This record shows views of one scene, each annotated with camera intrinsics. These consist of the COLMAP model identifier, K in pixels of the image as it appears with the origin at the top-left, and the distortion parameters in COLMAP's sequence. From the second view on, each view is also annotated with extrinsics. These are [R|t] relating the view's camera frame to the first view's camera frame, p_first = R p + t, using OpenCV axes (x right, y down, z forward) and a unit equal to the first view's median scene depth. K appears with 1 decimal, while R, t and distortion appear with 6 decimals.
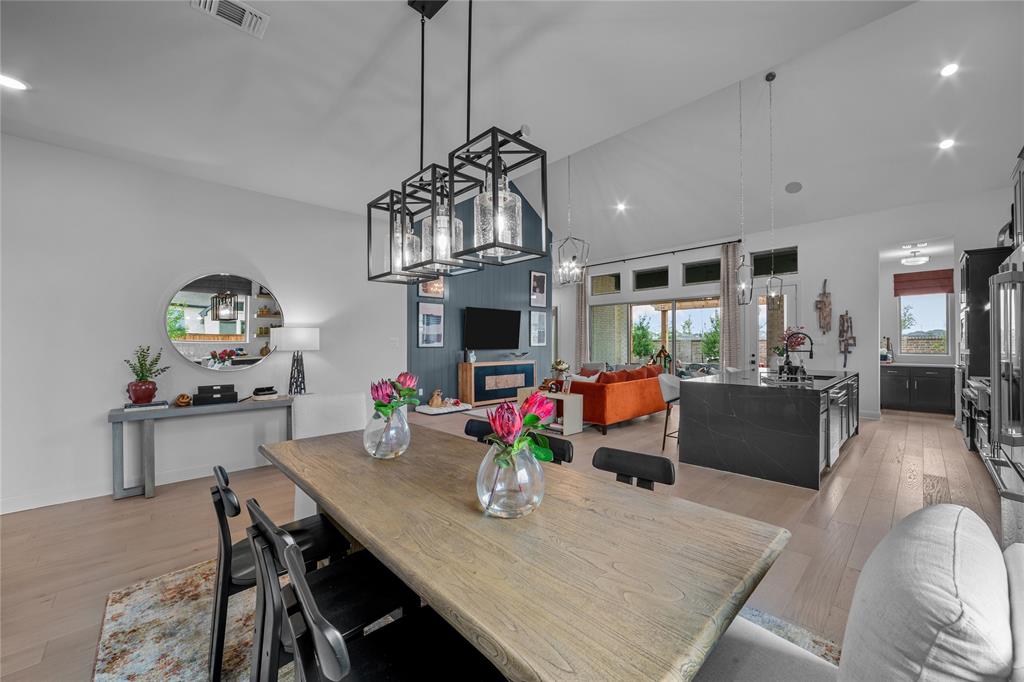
lens RADIAL K [[410.9, 0, 516.5], [0, 410.9, 337.1], [0, 0, 1]] dist [0.012975, 0.000359]
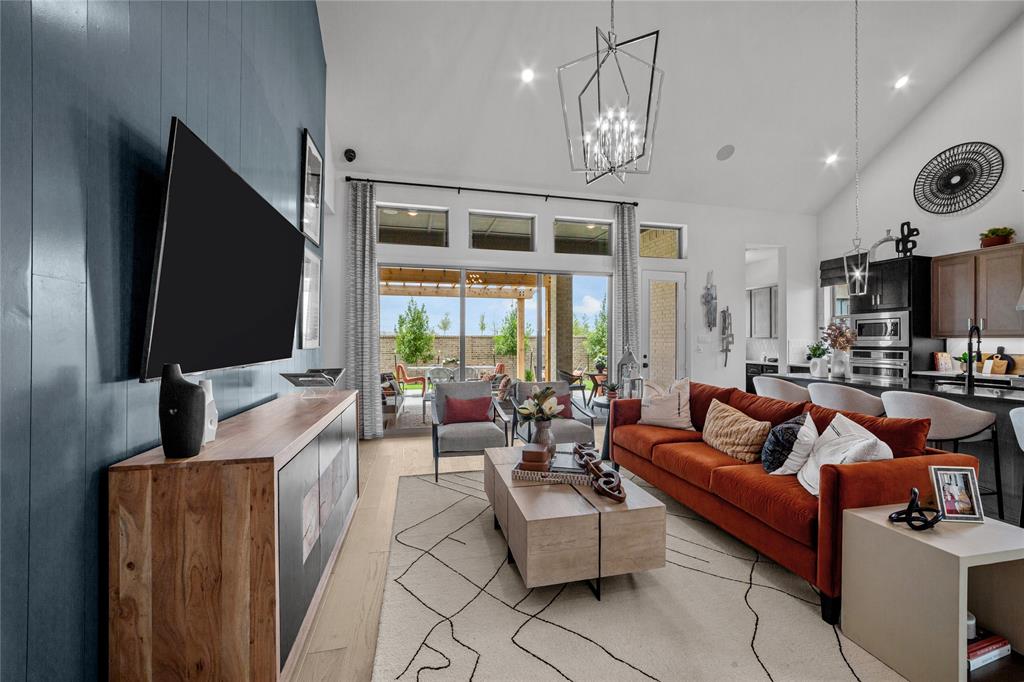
lens RADIAL K [[394.3, 0, 518.5], [0, 394.3, 339.8], [0, 0, 1]] dist [-0.000234, 0.000183]
pose [[0.523529, 0.004230, 0.851997, -0.191488], [-0.013816, 0.999898, 0.003525, 0.013808], [-0.851896, -0.013617, 0.523534, 0.829102]]
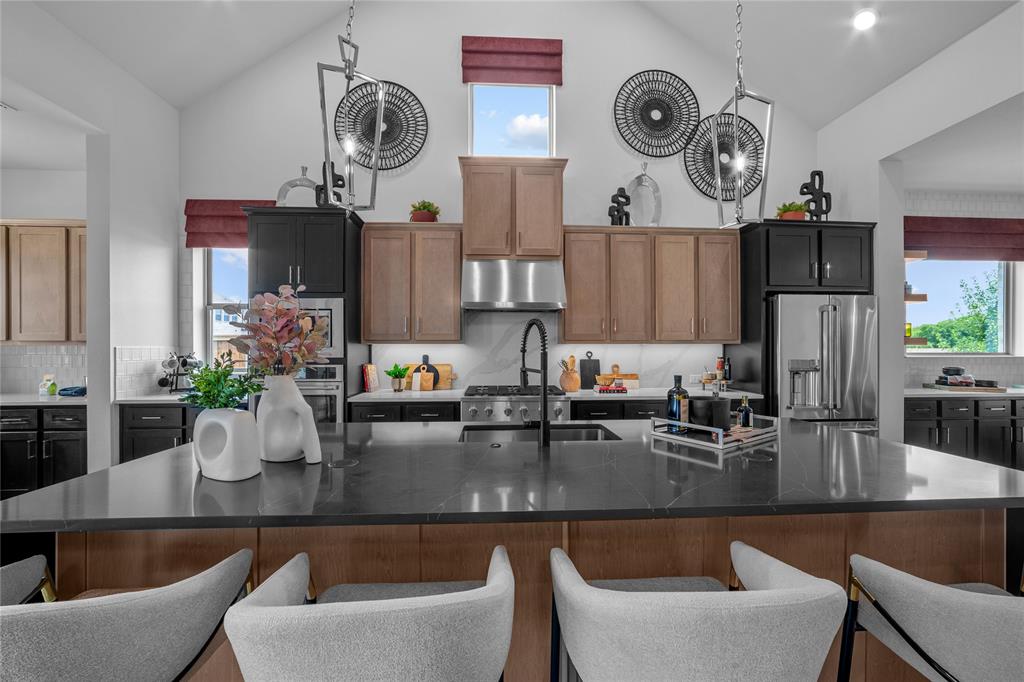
lens RADIAL K [[402.5, 0, 516.1], [0, 402.5, 348.7], [0, 0, 1]] dist [-0.024792, 0.009344]
pose [[-0.747051, -0.001372, 0.664766, 0.289162], [-0.008581, 0.999934, -0.007579, 0.011203], [-0.664712, -0.011366, -0.747013, 0.806830]]
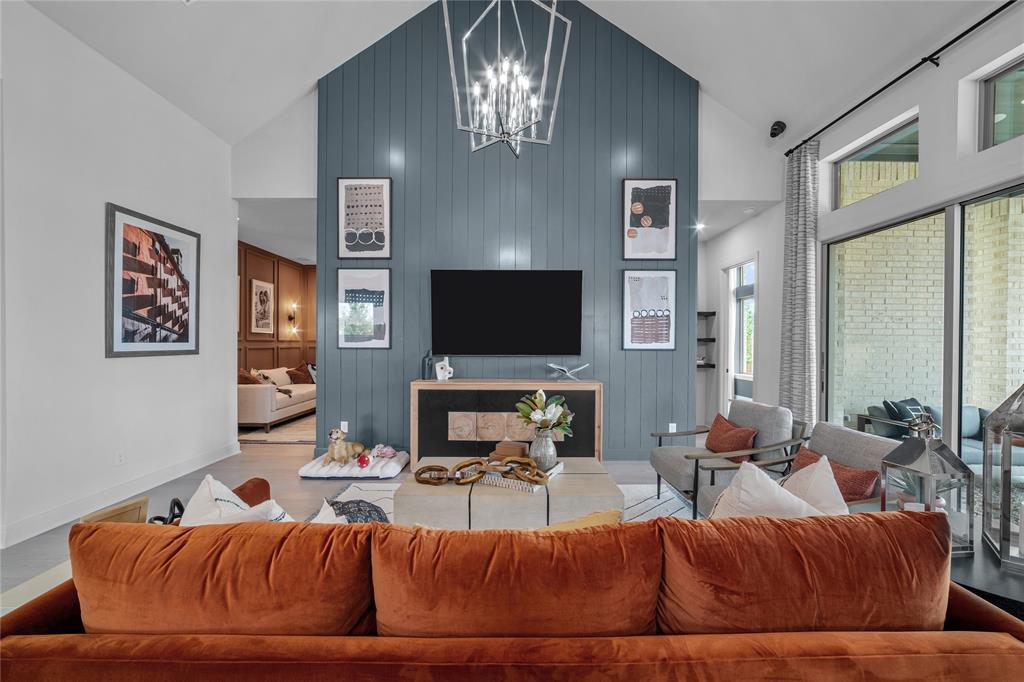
lens RADIAL K [[402.4, 0, 510.8], [0, 402.4, 346.7], [0, 0, 1]] dist [-0.020872, 0.006246]
pose [[0.709870, 0.011189, -0.704244, 0.314294], [0.004496, 0.999781, 0.020417, 0.011669], [0.704318, -0.017660, 0.709665, 0.746562]]
